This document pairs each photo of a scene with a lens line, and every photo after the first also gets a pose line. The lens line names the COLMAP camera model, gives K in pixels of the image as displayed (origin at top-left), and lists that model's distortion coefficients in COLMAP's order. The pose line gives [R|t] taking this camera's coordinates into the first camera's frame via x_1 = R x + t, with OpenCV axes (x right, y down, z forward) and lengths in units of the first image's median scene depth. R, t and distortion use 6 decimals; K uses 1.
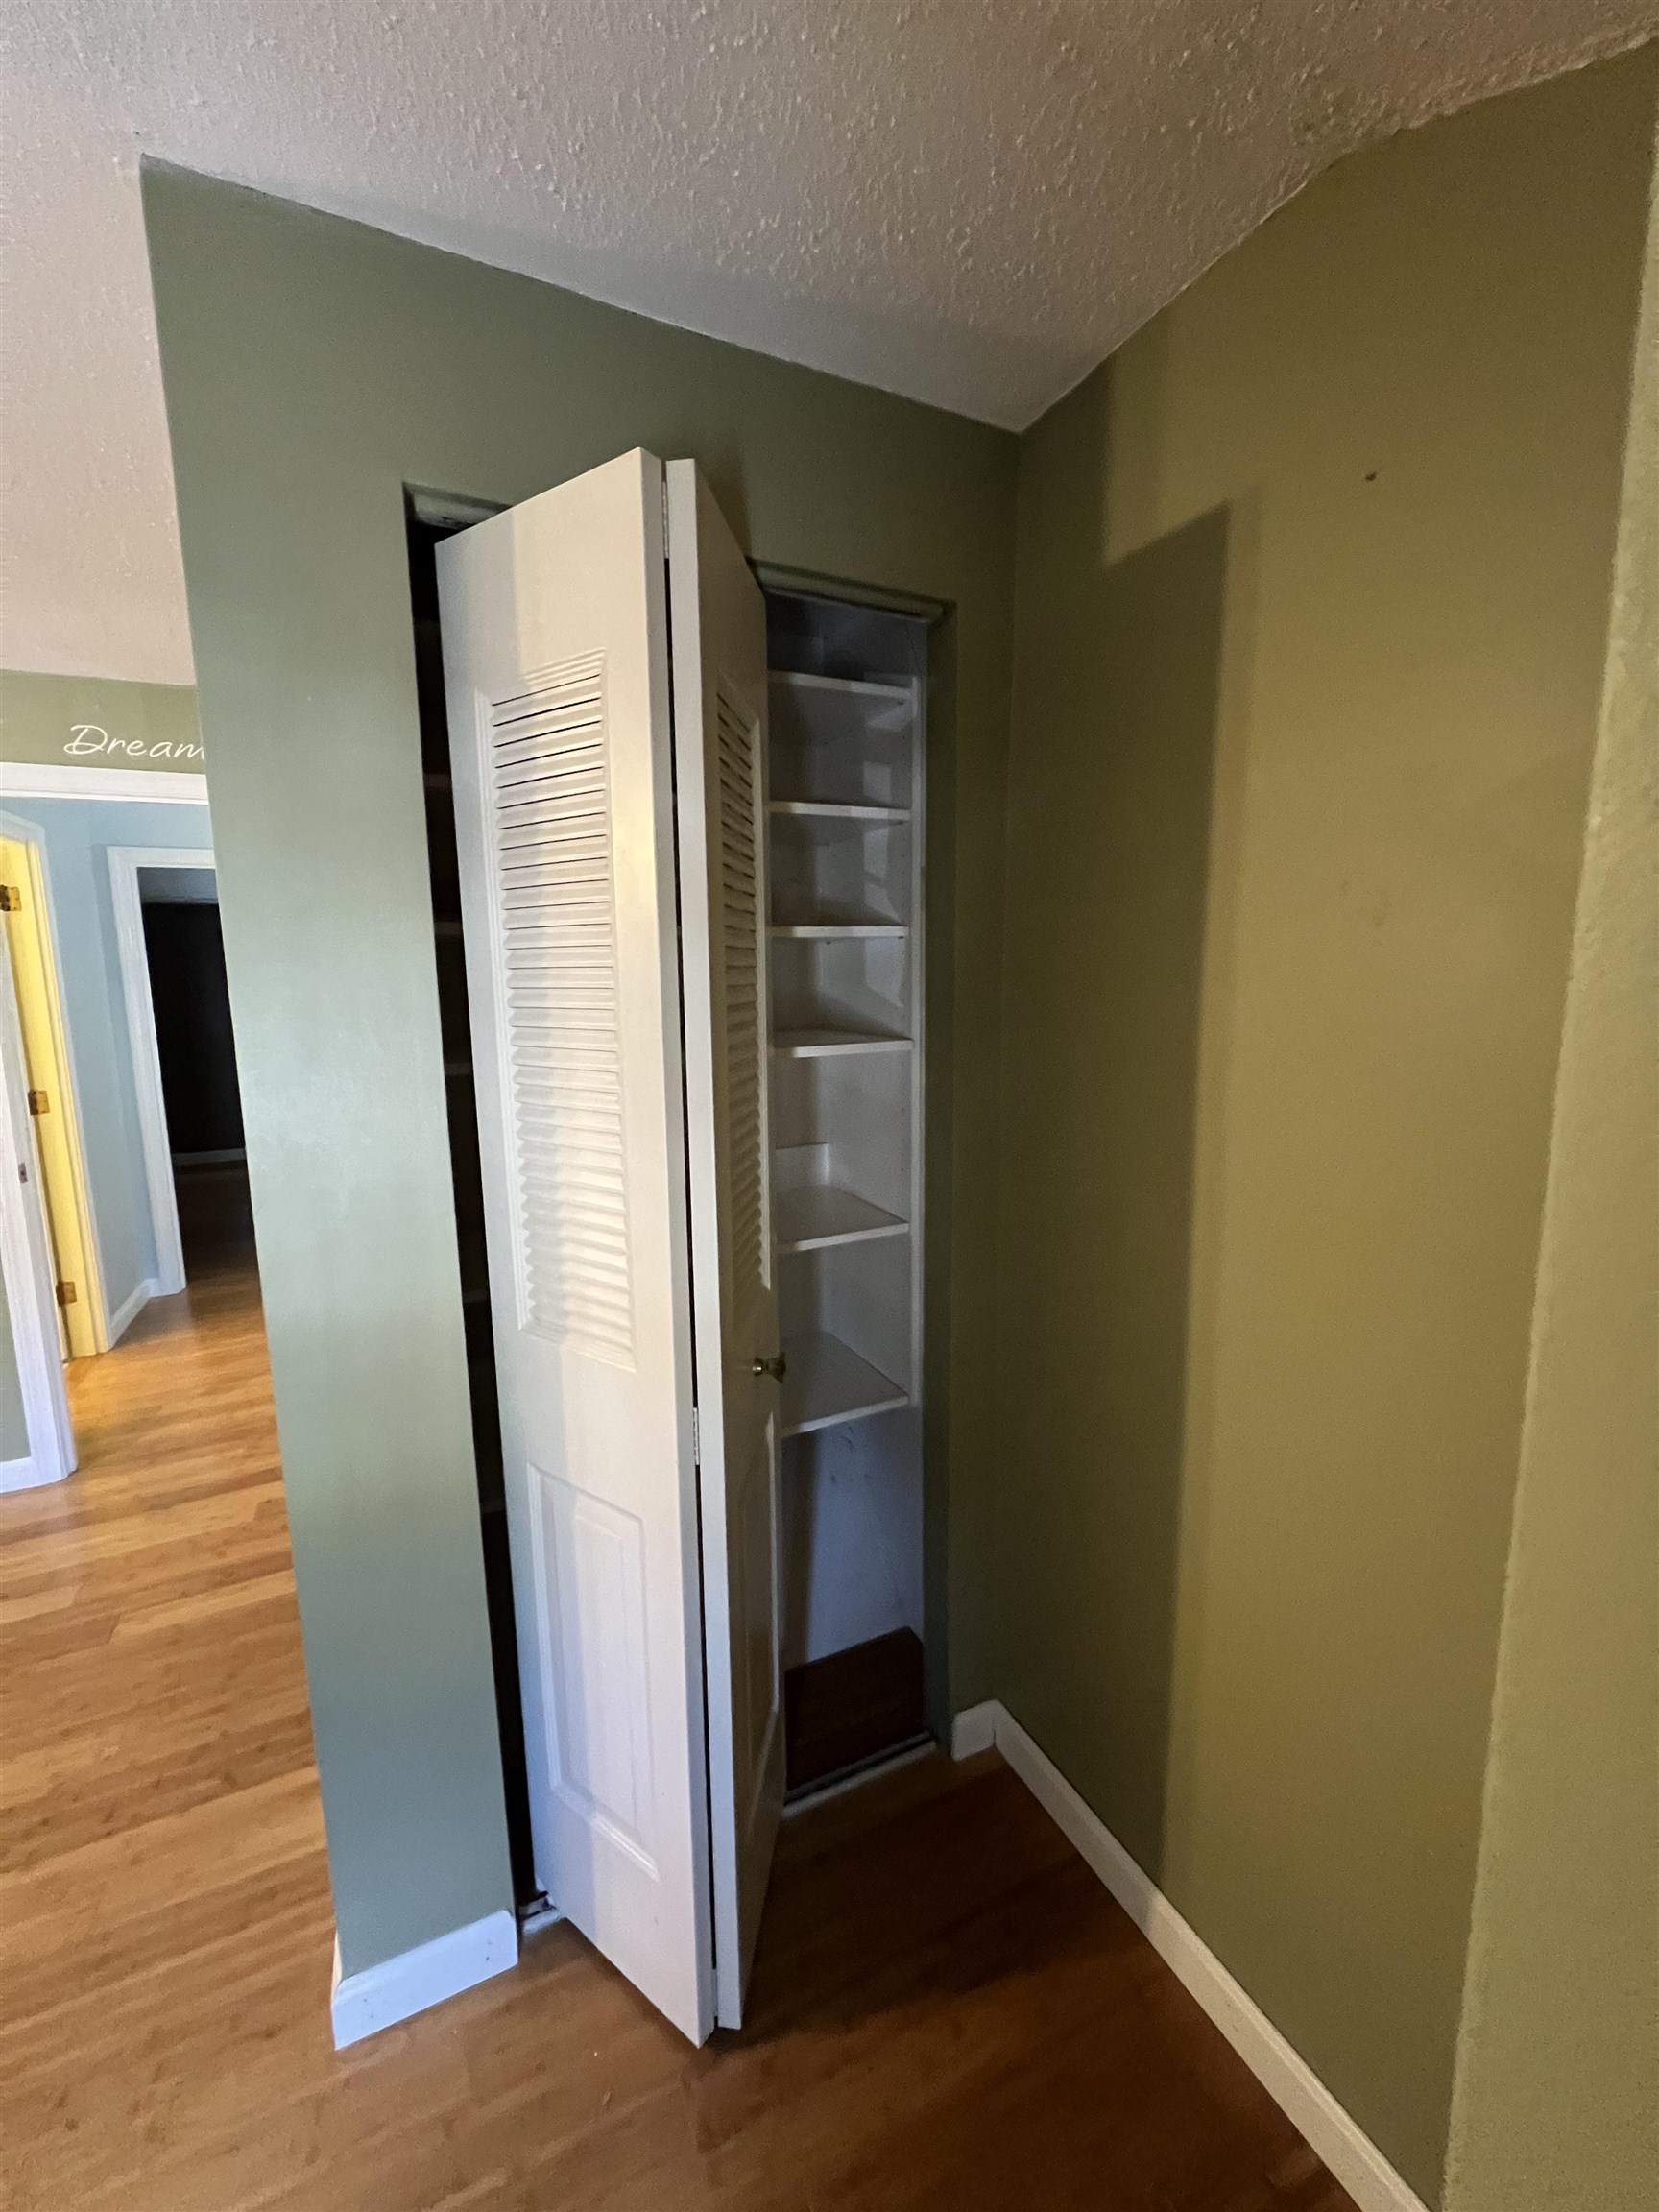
lens RADIAL K [[877.6, 0, 836.2], [0, 877.6, 1093.7], [0, 0, 1]] dist [0.001806, 0.000103]
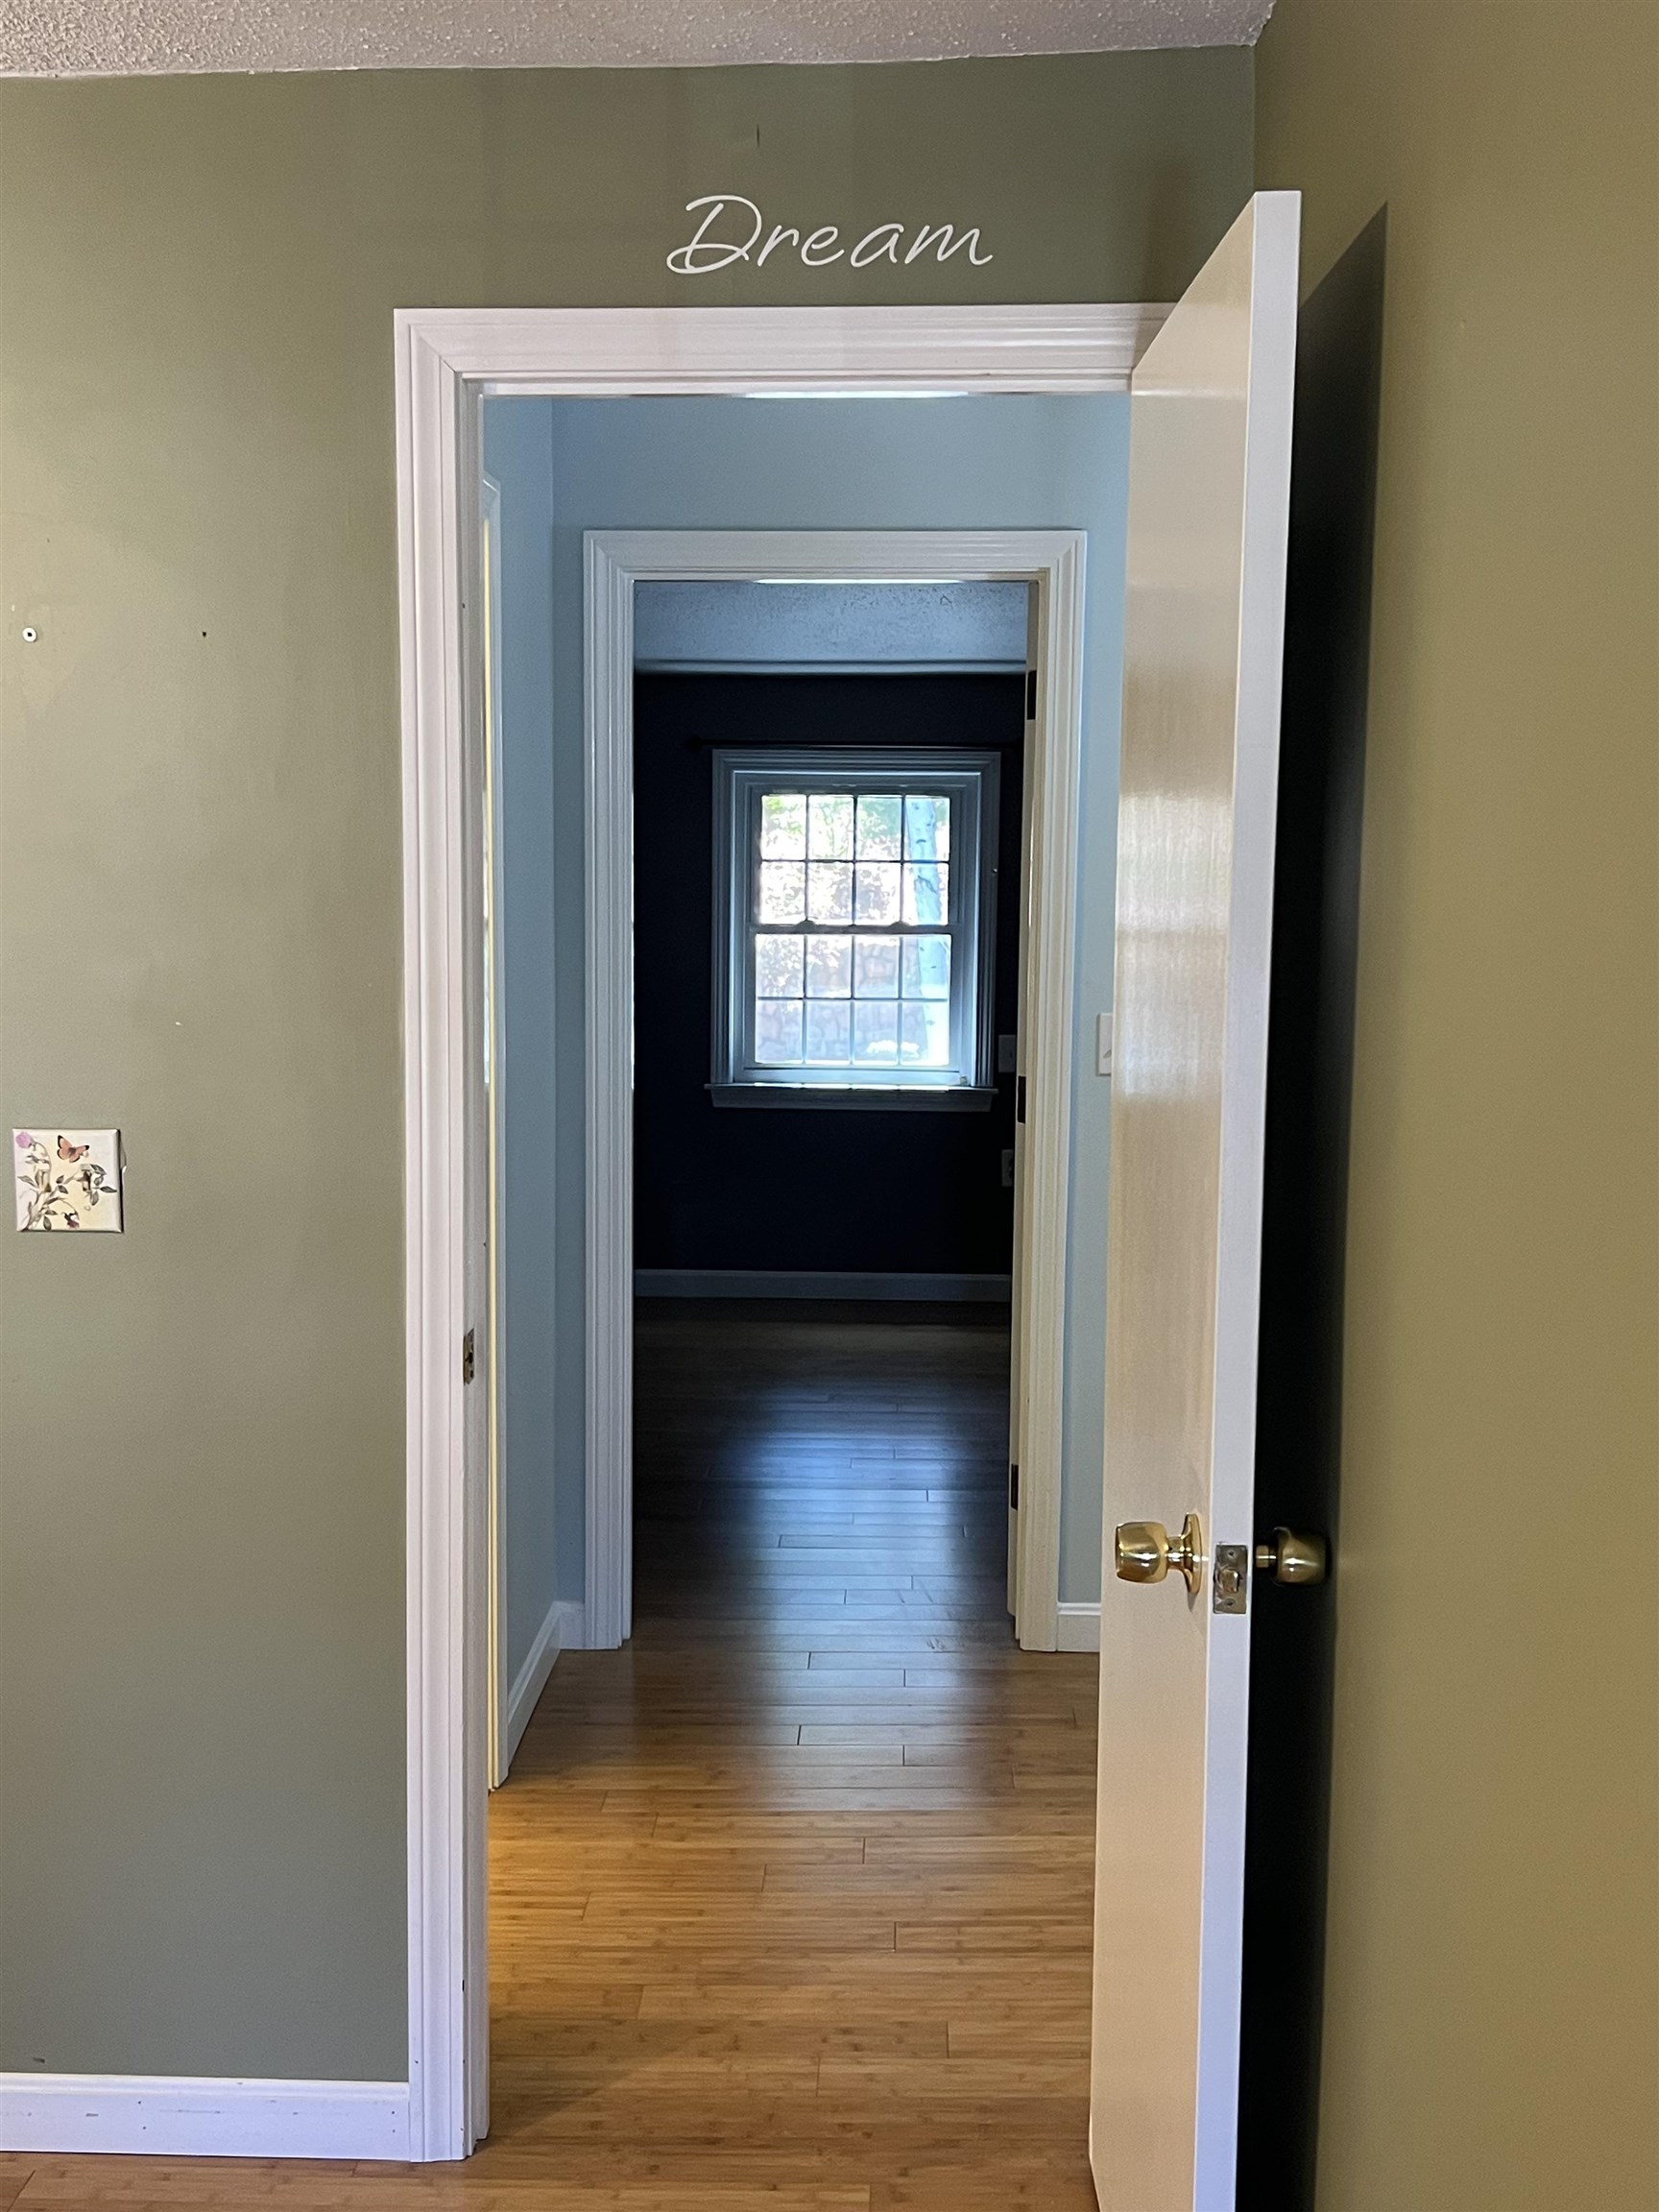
lens RADIAL K [[2366.1, 0, 826.1], [0, 2366.1, 1107.7], [0, 0, 1]] dist [0.042686, 0.000000]
pose [[0.891231, 0.073375, -0.447574, -0.316580], [-0.085179, 0.996346, -0.006272, -0.026430], [0.445479, 0.043713, 0.894225, 0.121498]]
